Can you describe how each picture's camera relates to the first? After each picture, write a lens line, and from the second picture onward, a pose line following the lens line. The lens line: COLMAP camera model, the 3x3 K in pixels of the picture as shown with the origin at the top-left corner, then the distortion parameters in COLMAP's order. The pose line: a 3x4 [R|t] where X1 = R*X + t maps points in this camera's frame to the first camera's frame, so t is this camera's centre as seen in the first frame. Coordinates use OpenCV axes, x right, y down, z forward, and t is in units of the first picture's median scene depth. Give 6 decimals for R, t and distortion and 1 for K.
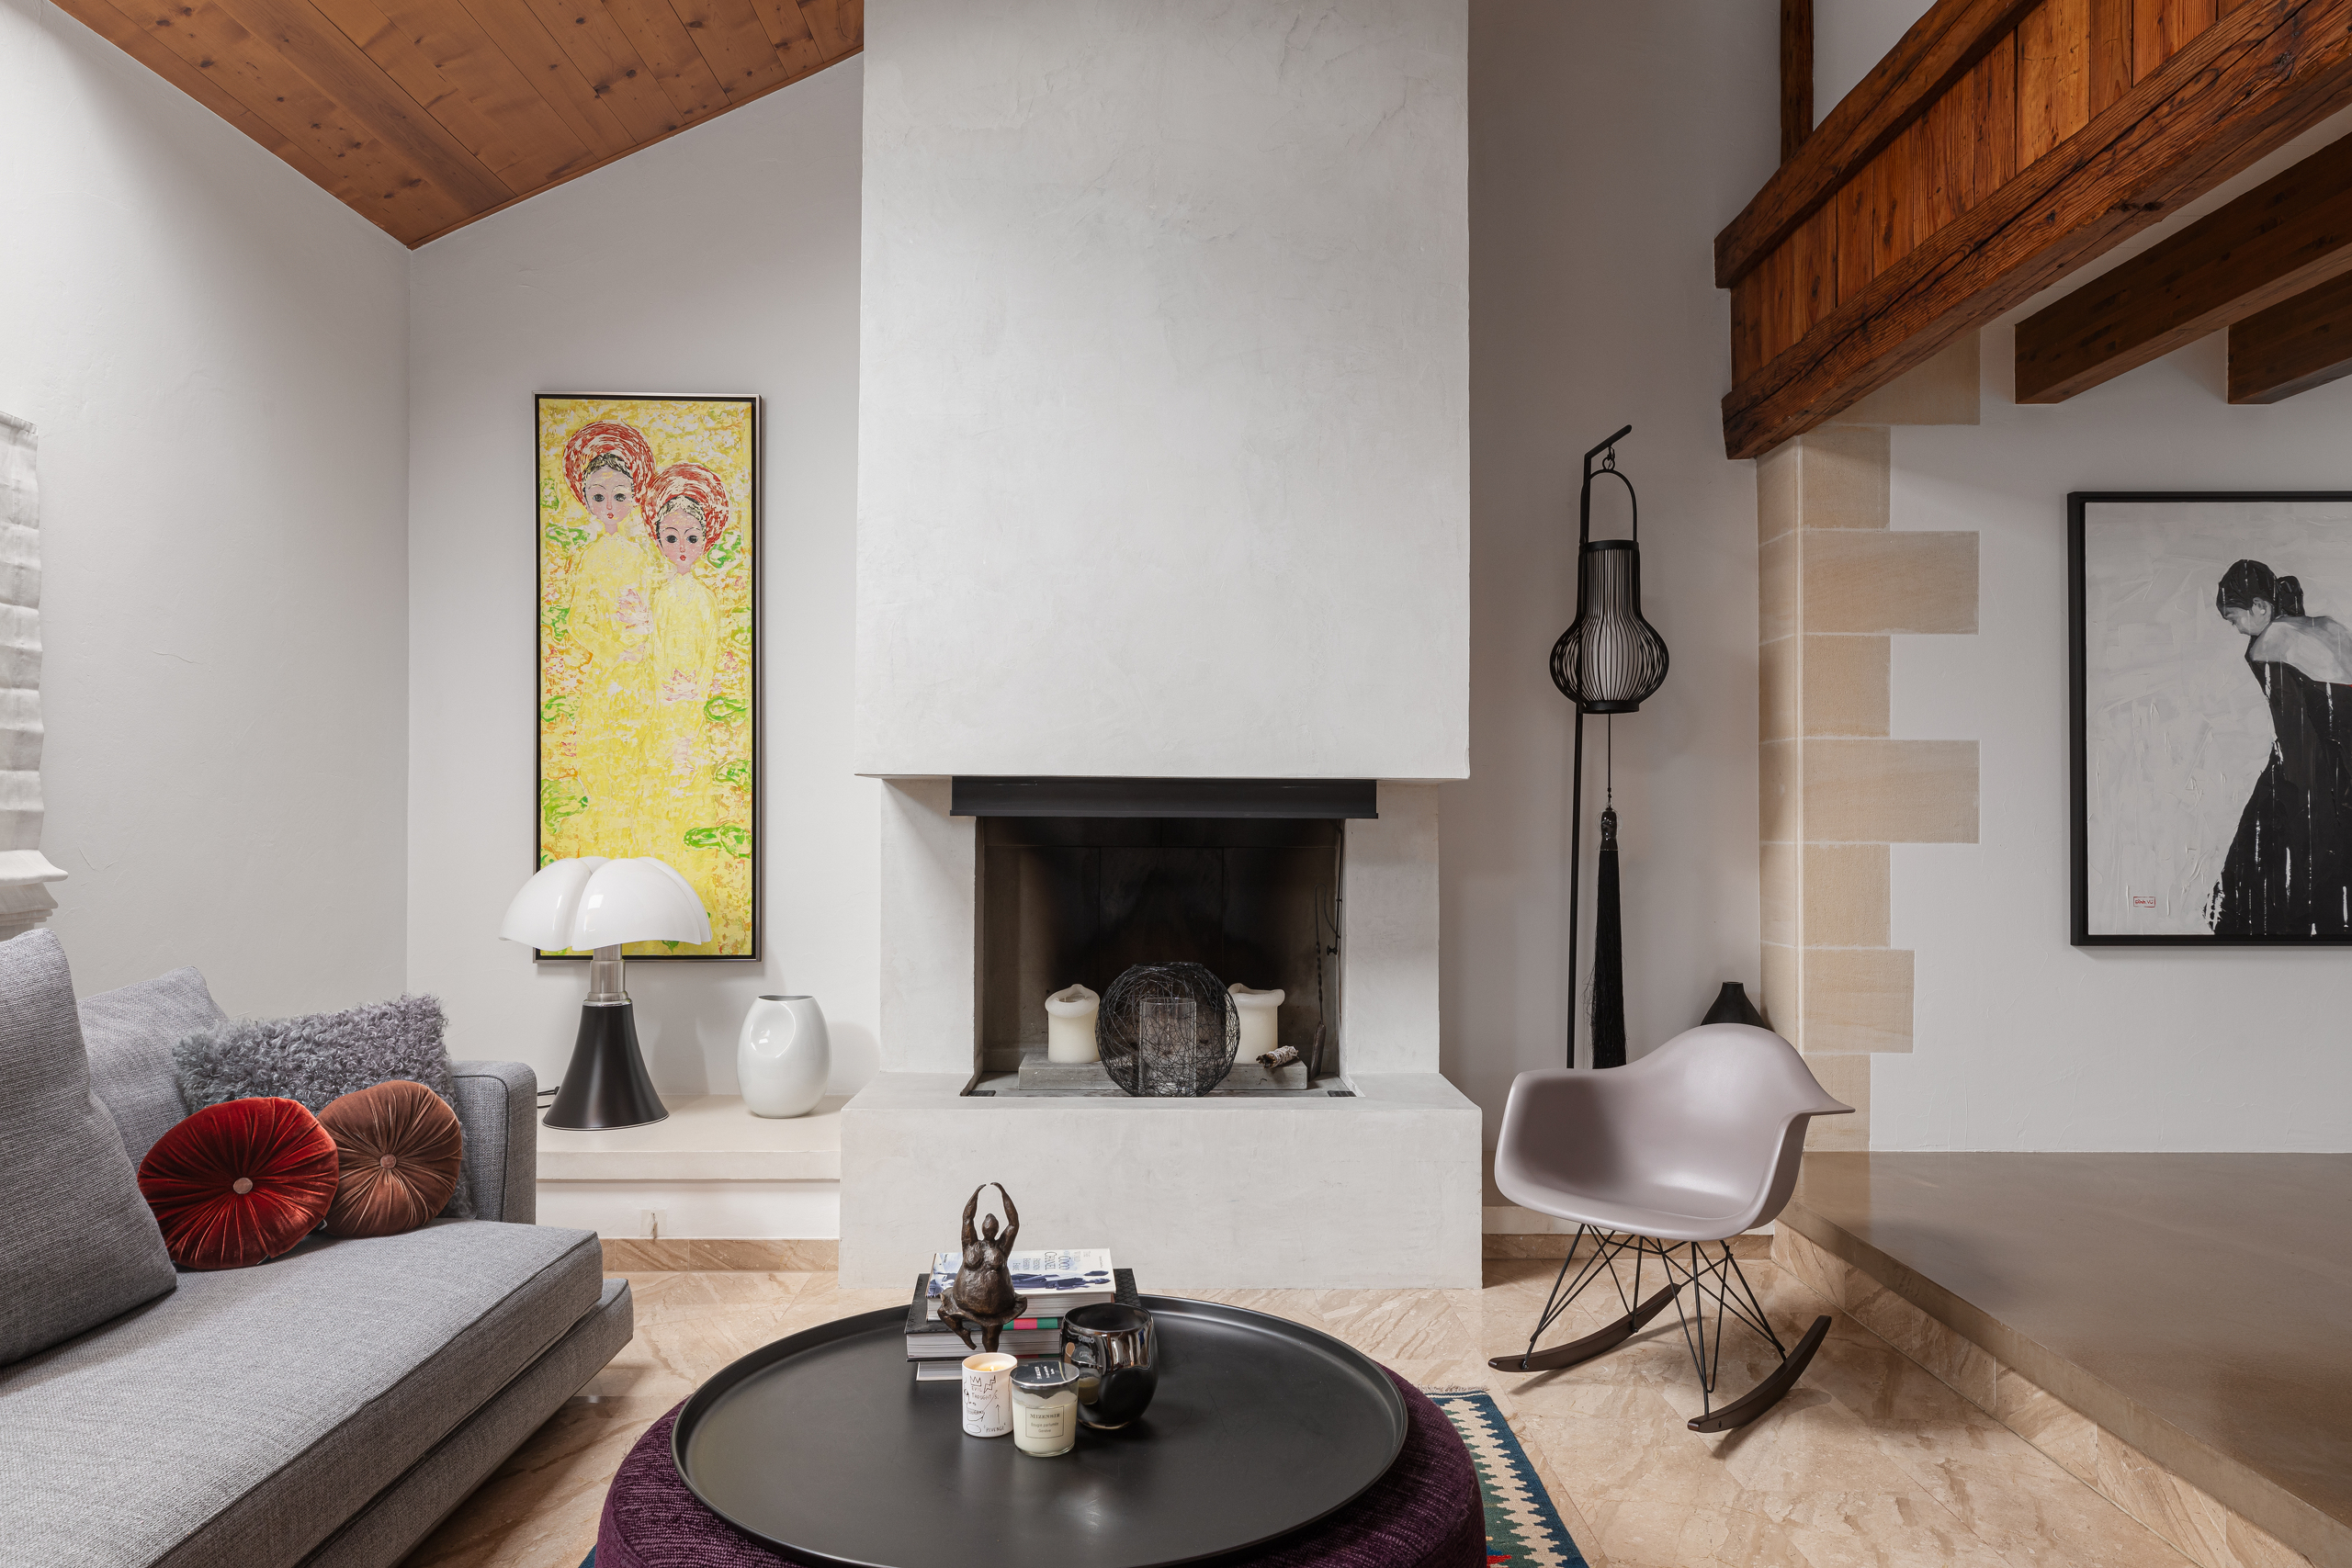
lens RADIAL K [[1496.5, 0, 1164.2], [0, 1496.5, 801.3], [0, 0, 1]] dist [0.009448, 0.001039]
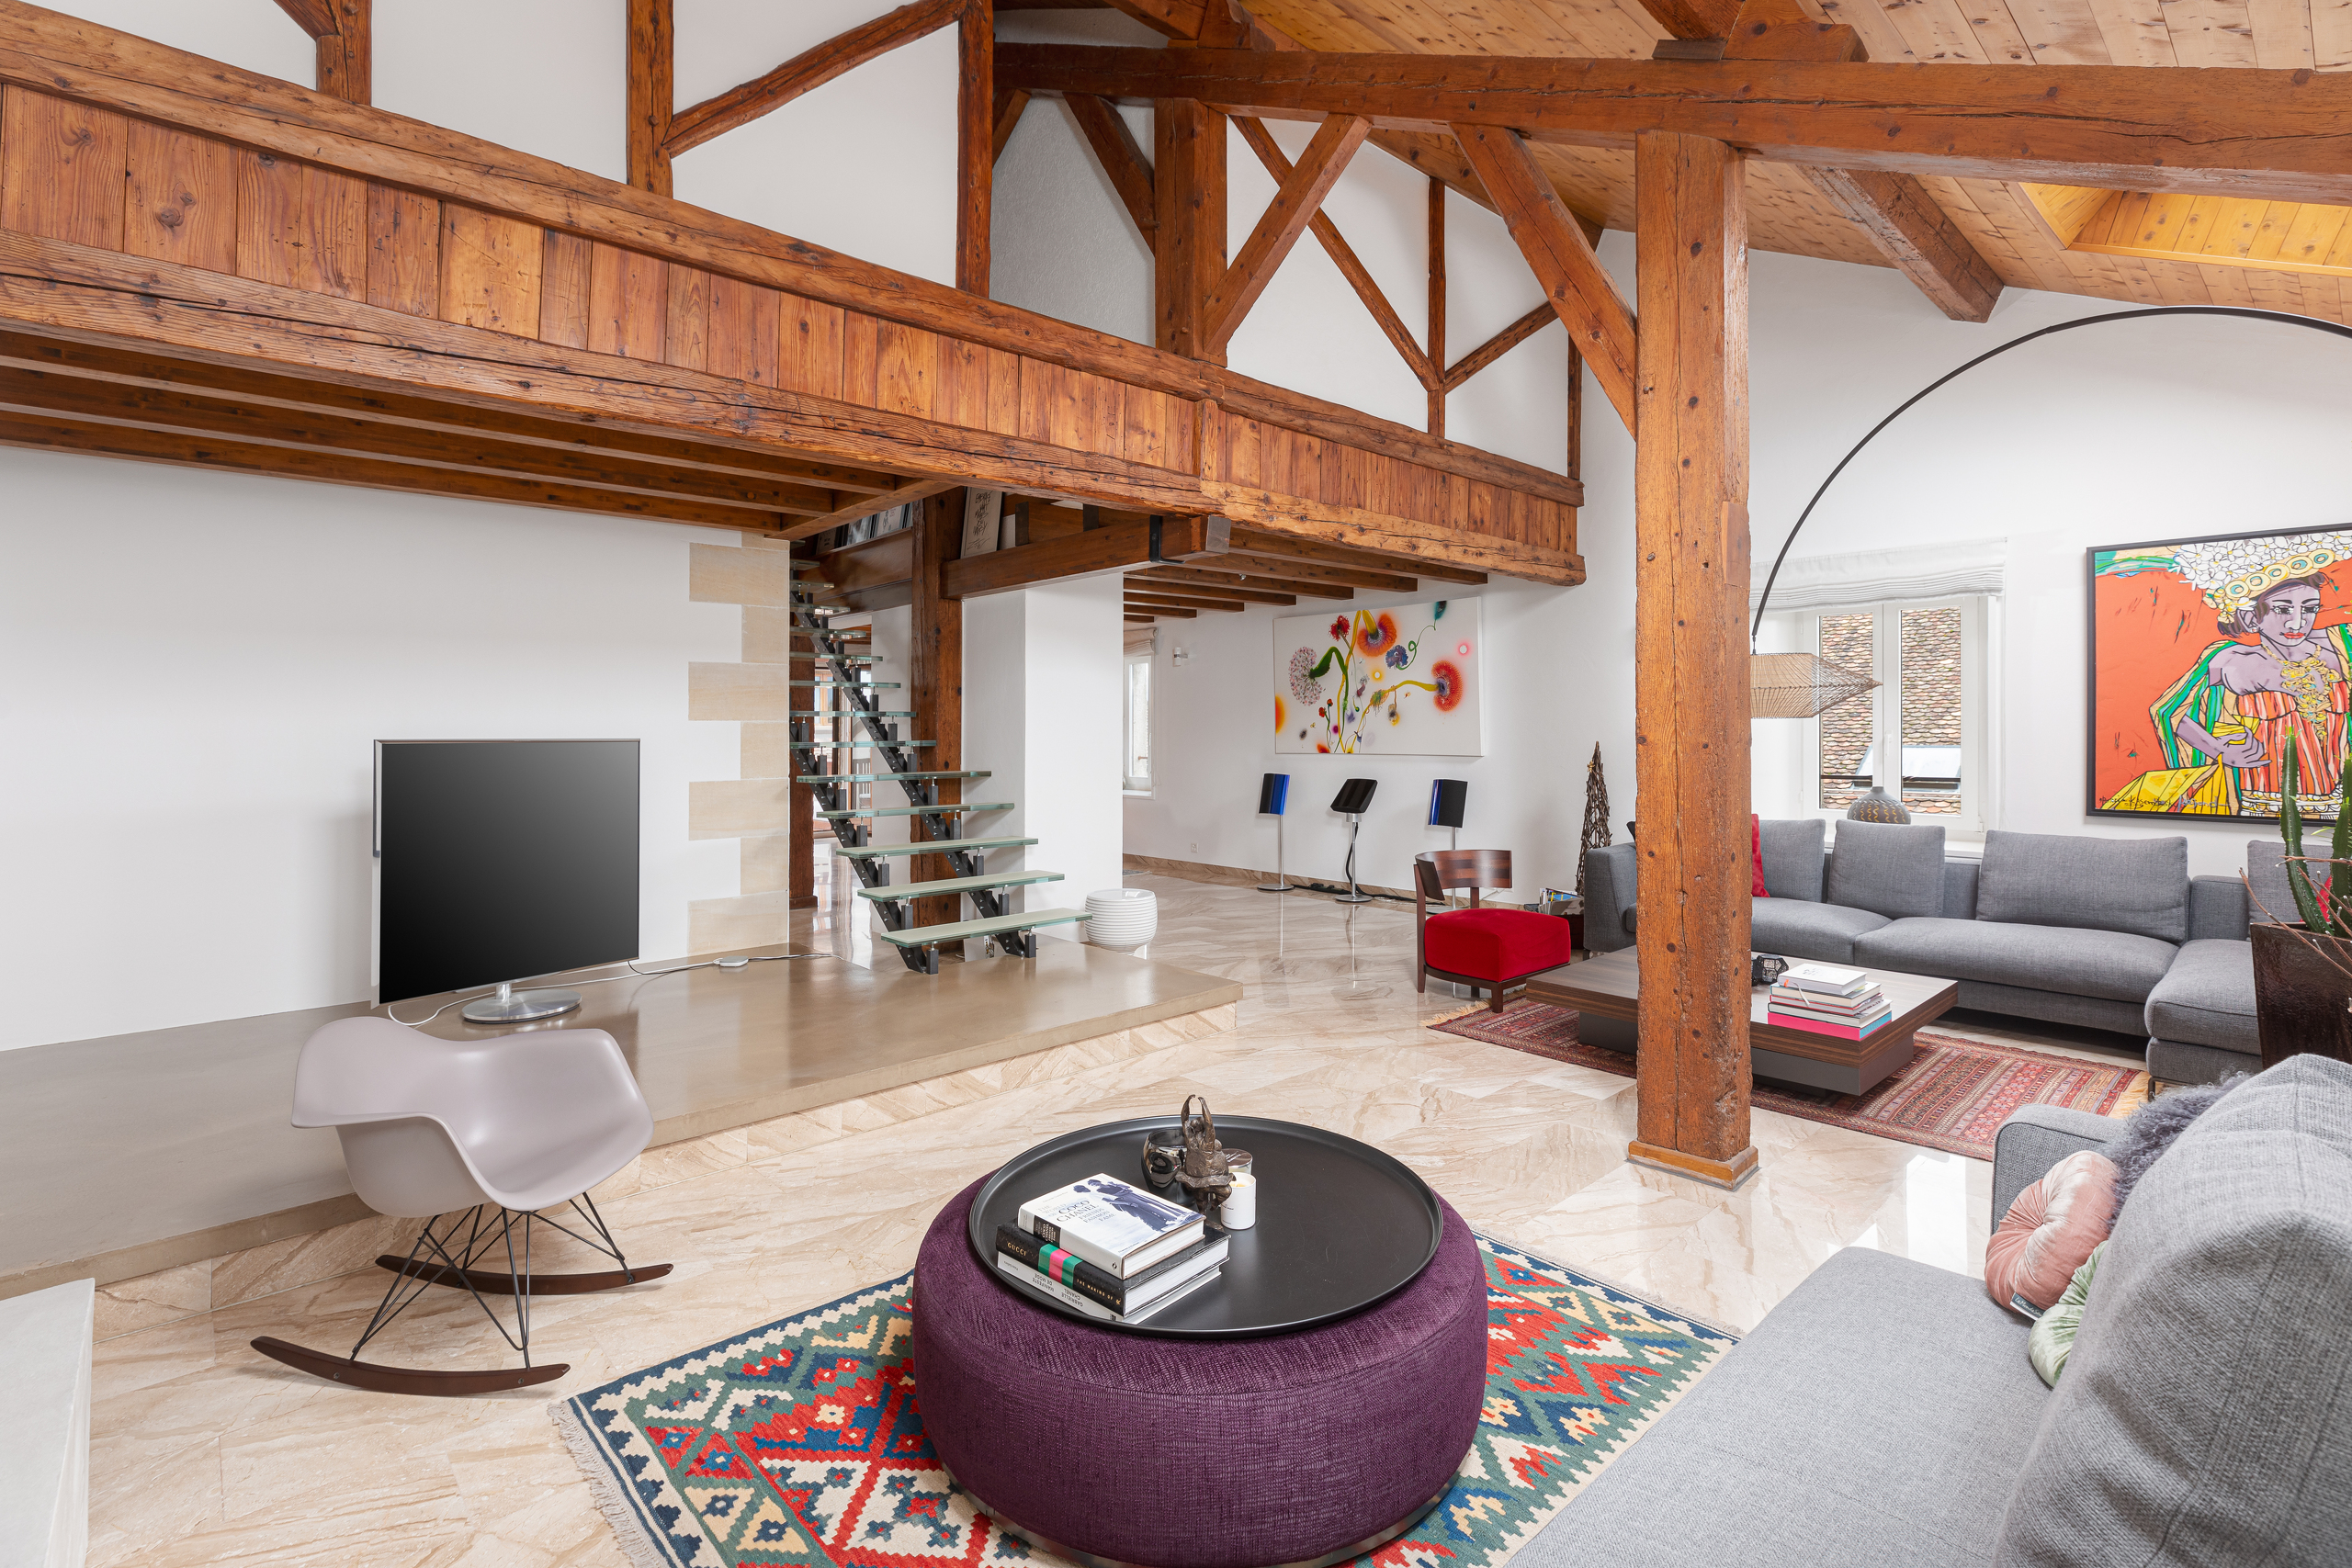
lens RADIAL K [[1092.5, 0, 1170.9], [0, 1092.5, 740.1], [0, 0, 1]] dist [0.013594, -0.000042]
pose [[-0.659032, -0.012854, 0.752005, -0.416702], [-0.006725, 0.999915, 0.011198, -0.040546], [-0.752084, 0.002323, -0.659063, 0.820123]]
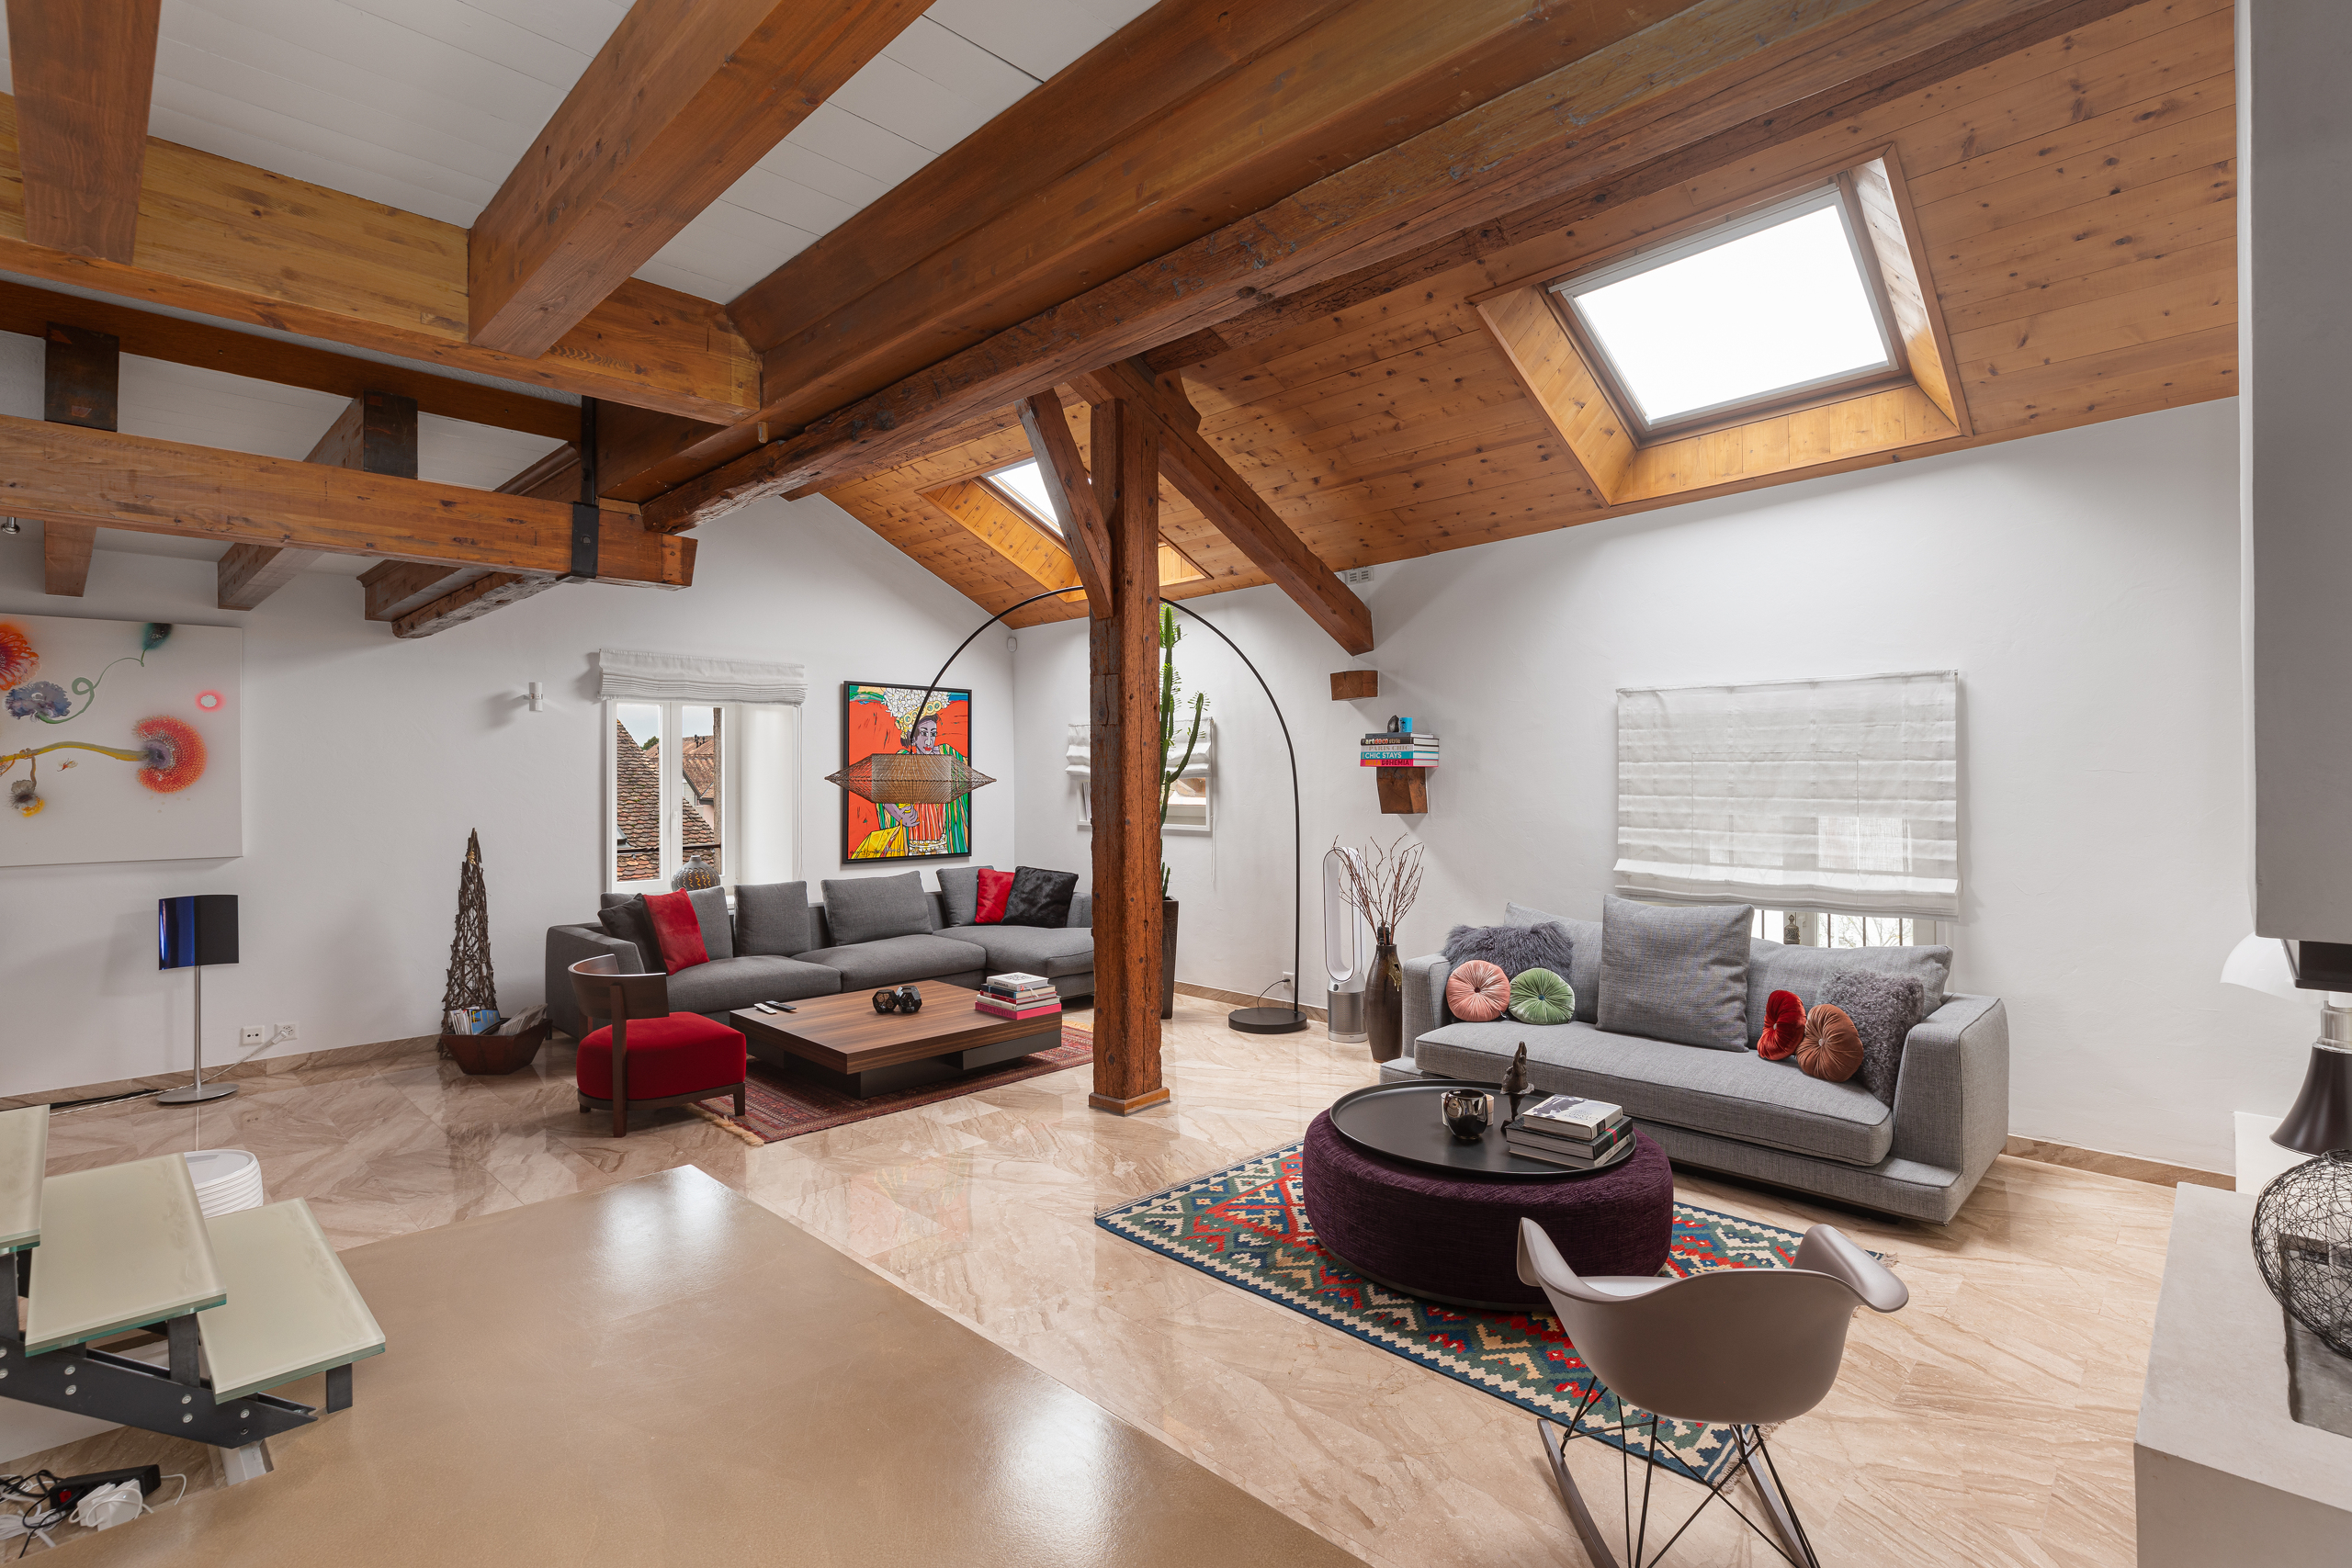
lens RADIAL K [[1110.1, 0, 1162.0], [0, 1110.1, 773.0], [0, 0, 1]] dist [-0.001036, 0.000019]
pose [[-0.714342, -0.004845, -0.699780, 0.721224], [0.007939, 0.999856, -0.015027, -0.065856], [0.699752, -0.016290, -0.714201, 0.898730]]
